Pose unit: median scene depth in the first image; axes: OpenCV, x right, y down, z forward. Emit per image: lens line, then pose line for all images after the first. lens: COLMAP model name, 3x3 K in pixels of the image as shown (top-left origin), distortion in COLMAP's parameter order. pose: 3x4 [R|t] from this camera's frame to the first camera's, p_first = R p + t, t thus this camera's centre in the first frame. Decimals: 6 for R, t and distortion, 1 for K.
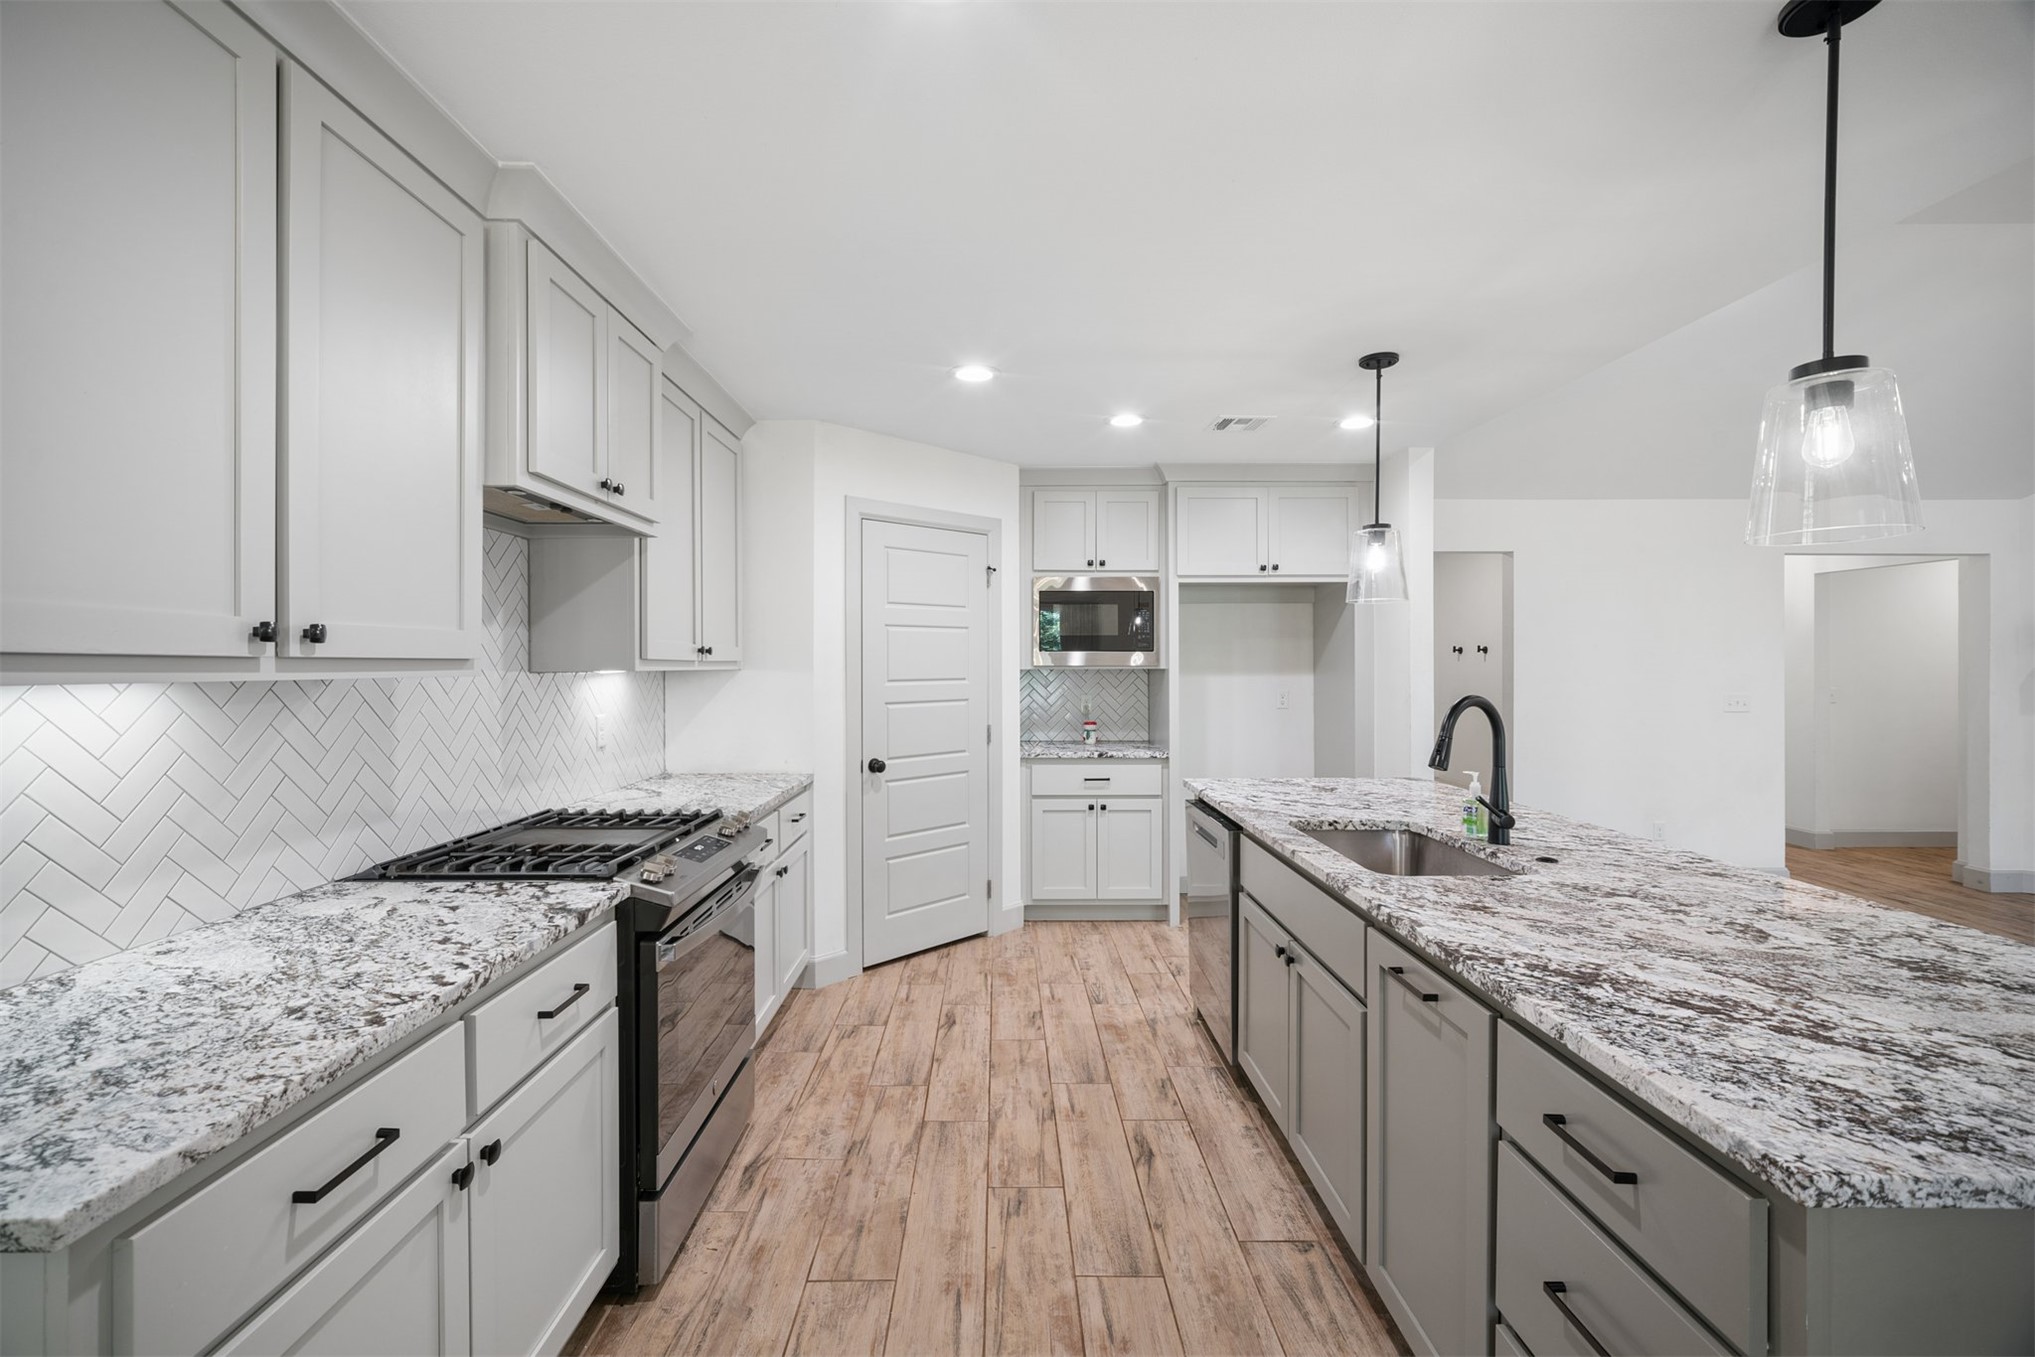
lens RADIAL K [[852.2, 0, 998.9], [0, 852.2, 666.9], [0, 0, 1]] dist [-0.022594, 0.010895]
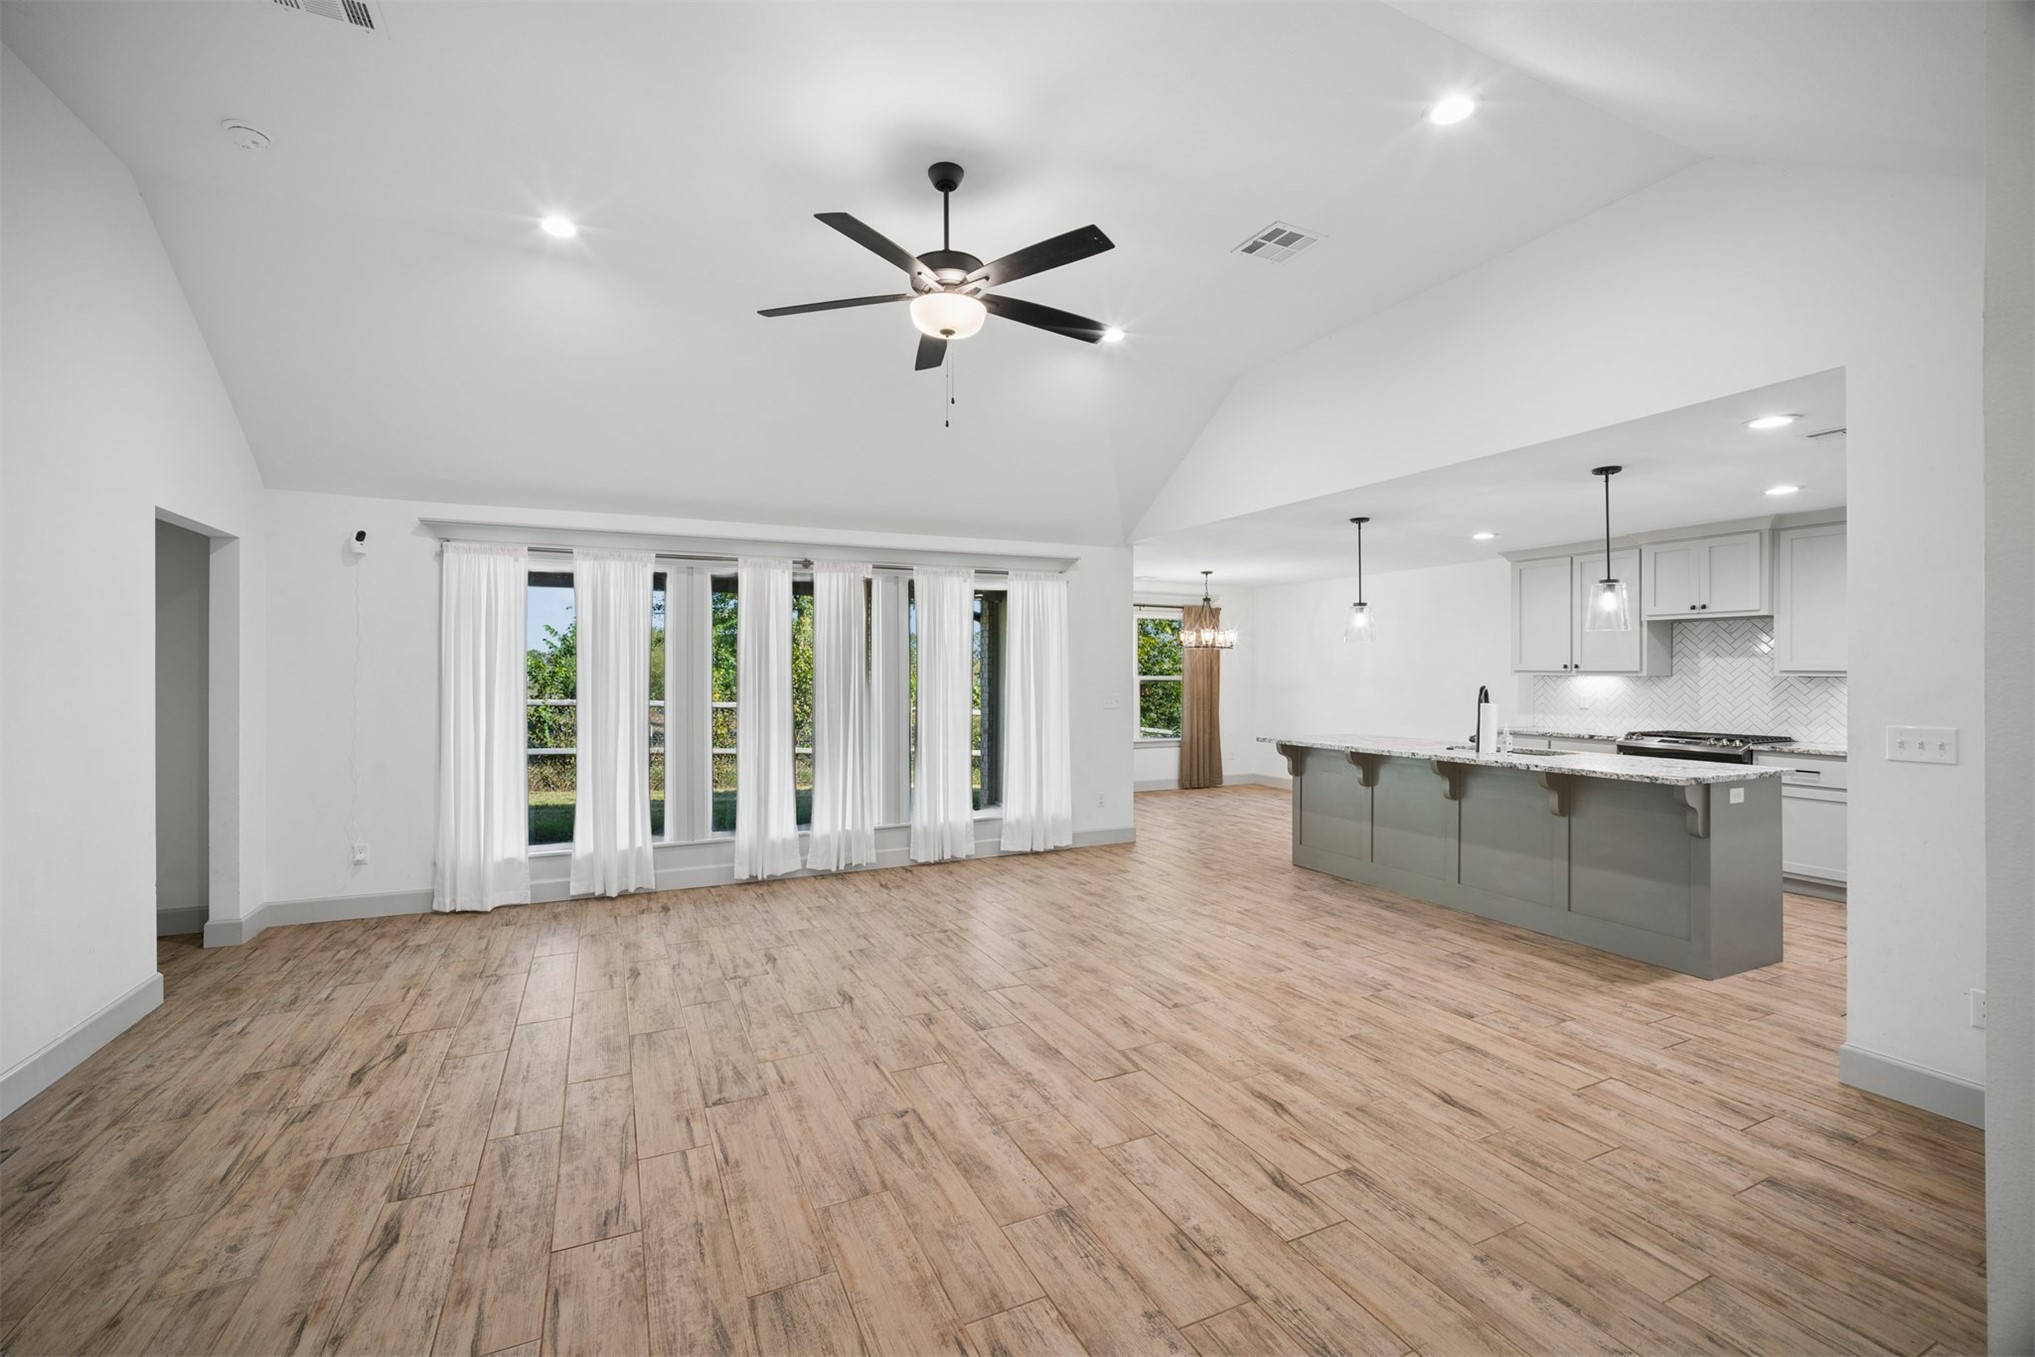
lens RADIAL K [[852.0, 0, 1002.9], [0, 852.0, 672.7], [0, 0, 1]] dist [-0.020345, 0.009408]
pose [[-0.904711, -0.001422, -0.426024, 2.152259], [-0.003709, 0.999983, 0.004539, -0.005902], [0.426010, 0.005686, -0.904700, 1.988164]]
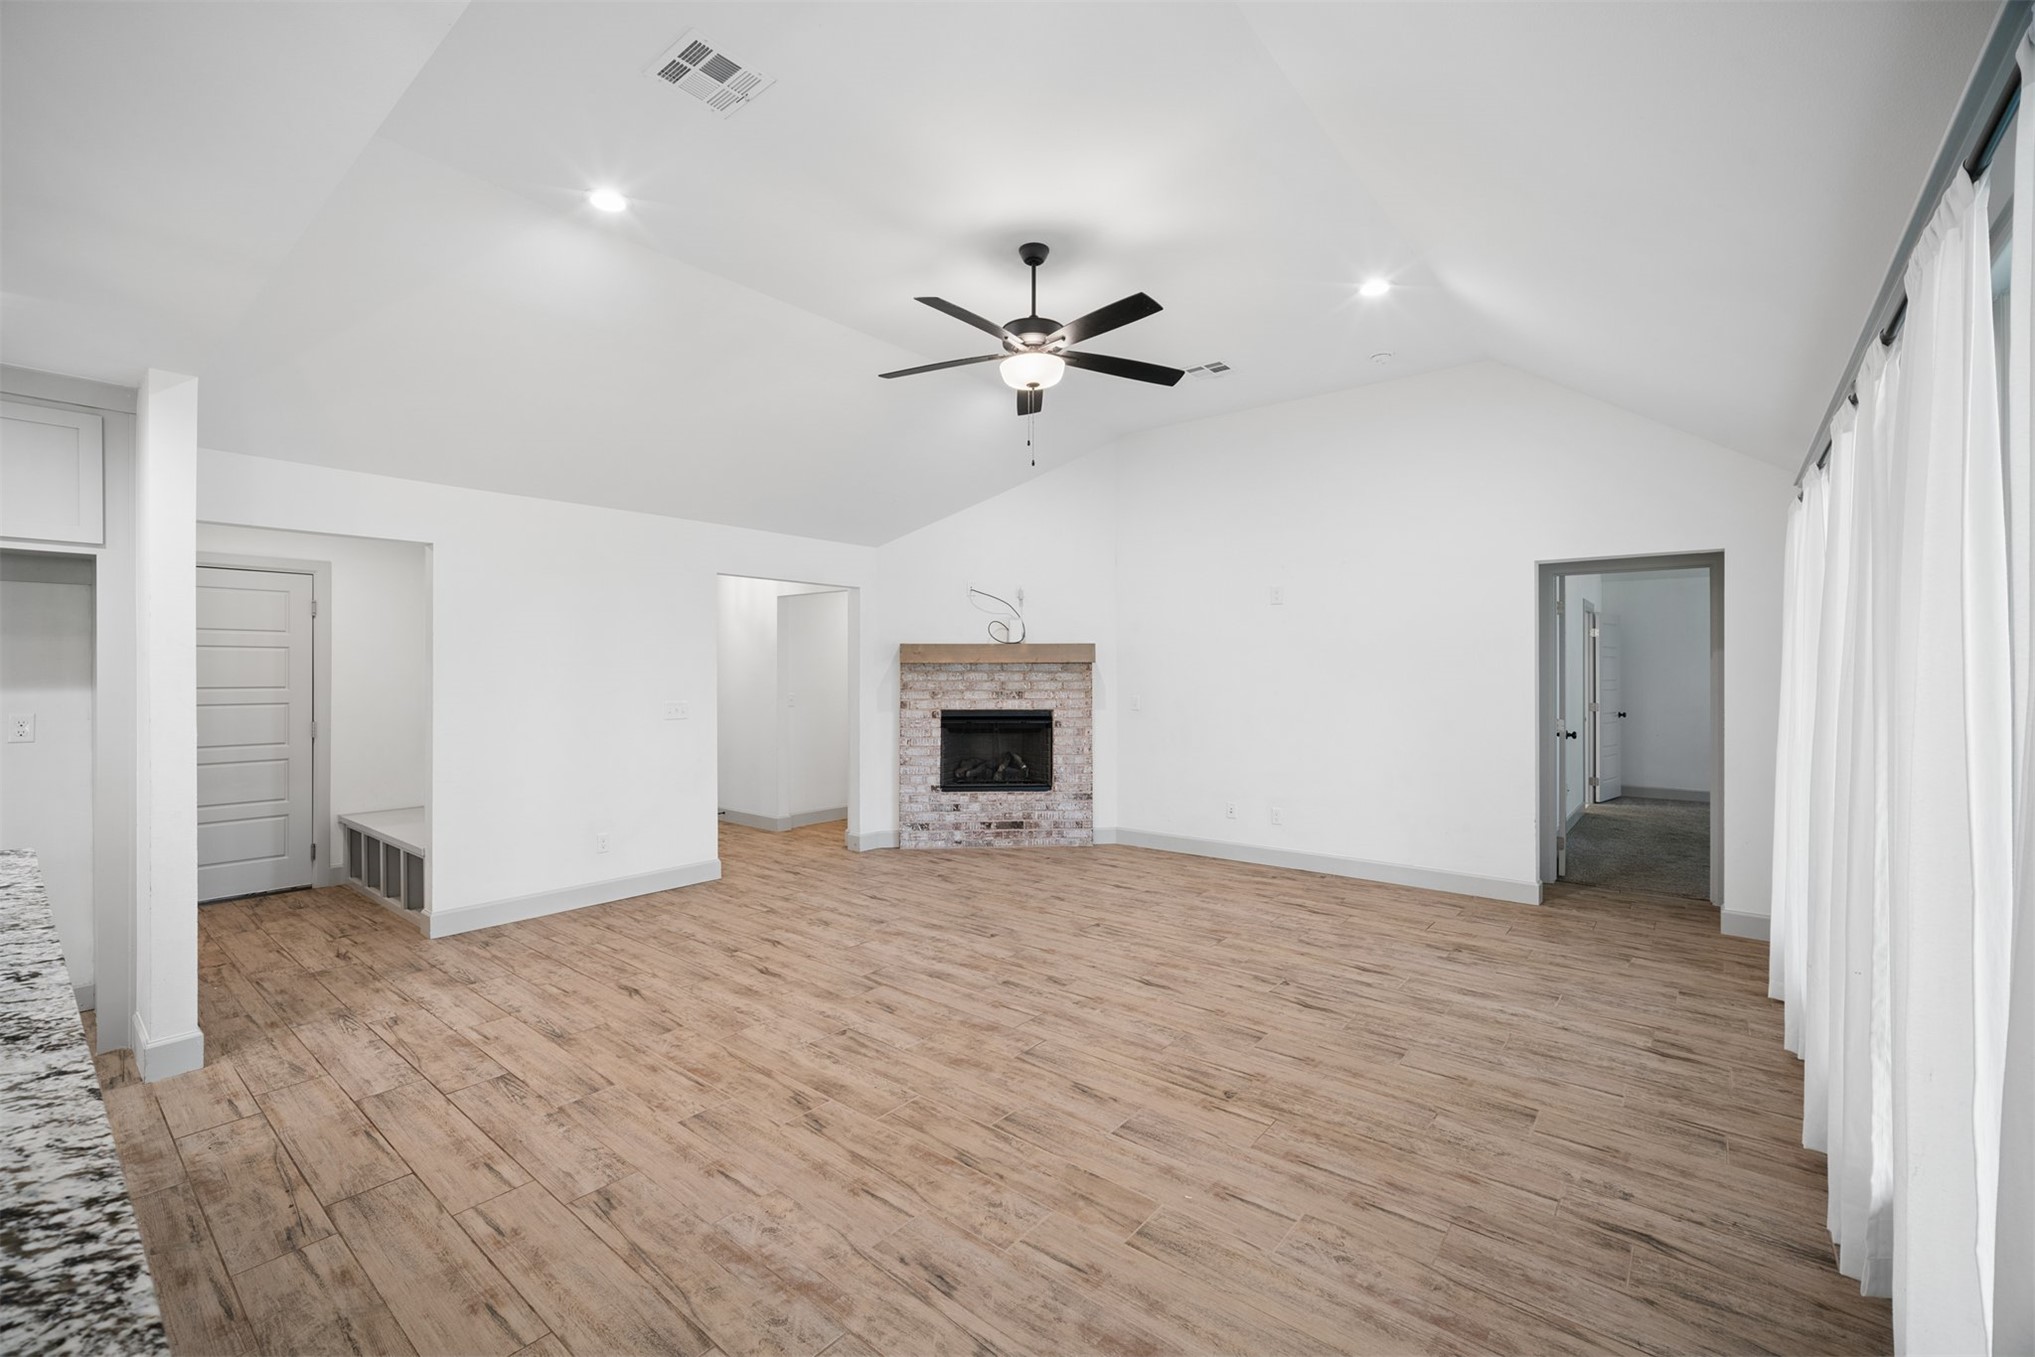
lens RADIAL K [[858.1, 0, 1001.3], [0, 858.1, 662.1], [0, 0, 1]] dist [-0.021888, 0.010530]
pose [[0.640040, 0.010143, 0.768275, 0.588010], [0.002962, 0.999873, -0.015668, 0.000864], [-0.768336, 0.012304, 0.639928, 0.002670]]
